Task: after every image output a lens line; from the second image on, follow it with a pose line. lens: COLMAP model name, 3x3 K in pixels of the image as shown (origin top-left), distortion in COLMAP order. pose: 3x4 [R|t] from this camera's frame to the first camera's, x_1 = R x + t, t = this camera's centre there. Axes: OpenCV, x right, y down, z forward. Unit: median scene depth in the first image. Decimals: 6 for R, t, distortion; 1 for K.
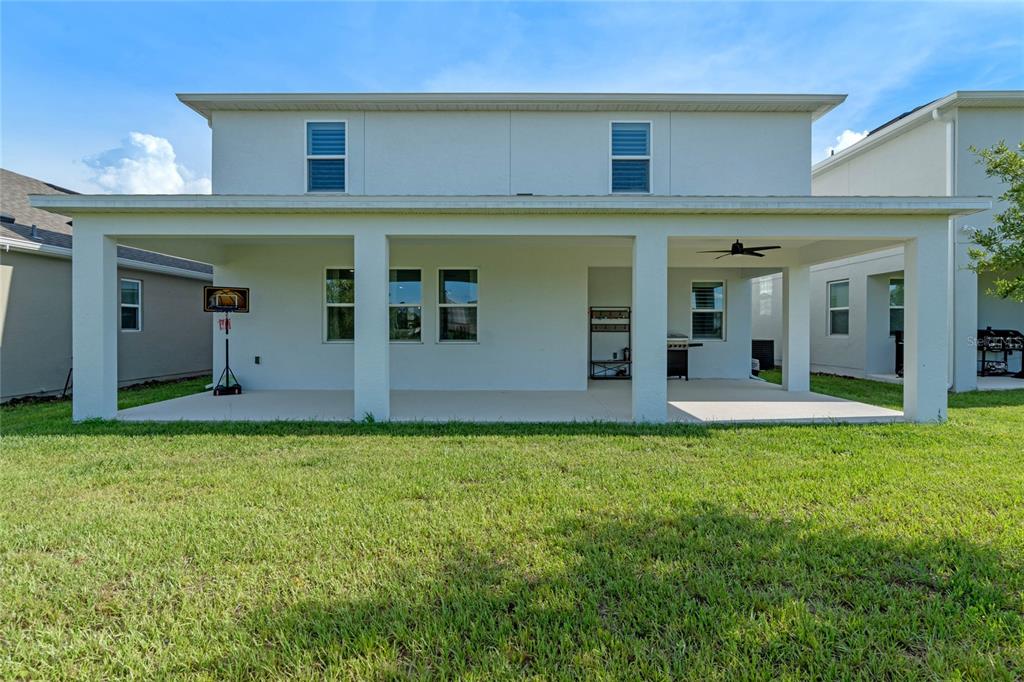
lens RADIAL K [[469.6, 0, 510.2], [0, 469.6, 331.6], [0, 0, 1]] dist [-0.002598, 0.000248]
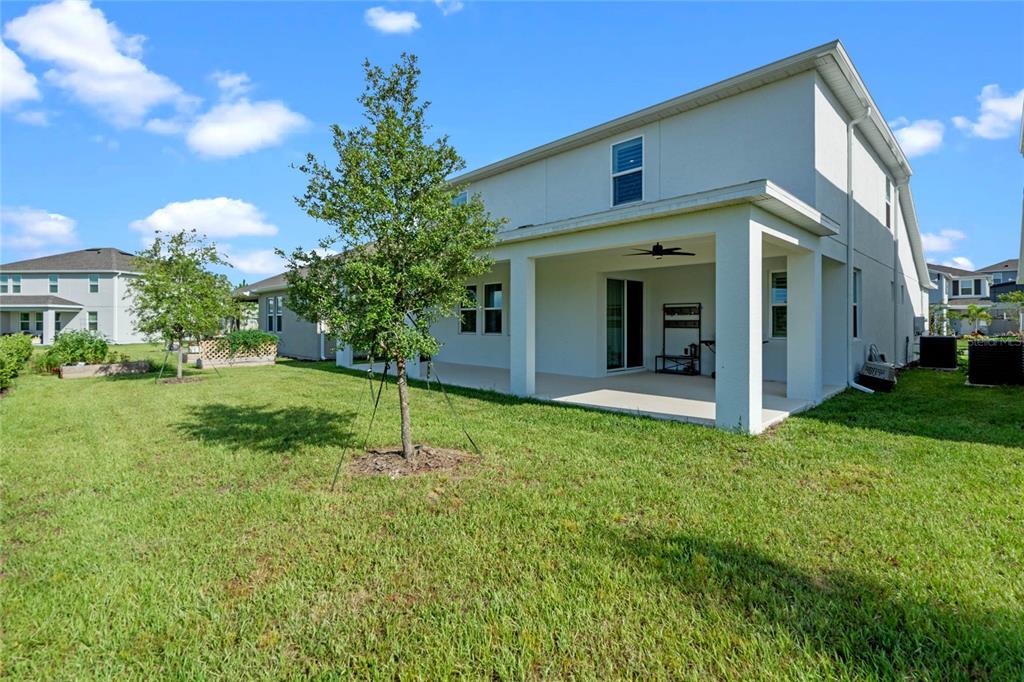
lens RADIAL K [[469.6, 0, 510.8], [0, 469.6, 337.5], [0, 0, 1]] dist [-0.002598, 0.000248]
pose [[0.707101, 0.018777, -0.706863, 0.680007], [-0.003975, 0.999737, 0.022580, -0.000574], [0.707101, -0.013156, 0.706990, 0.004327]]
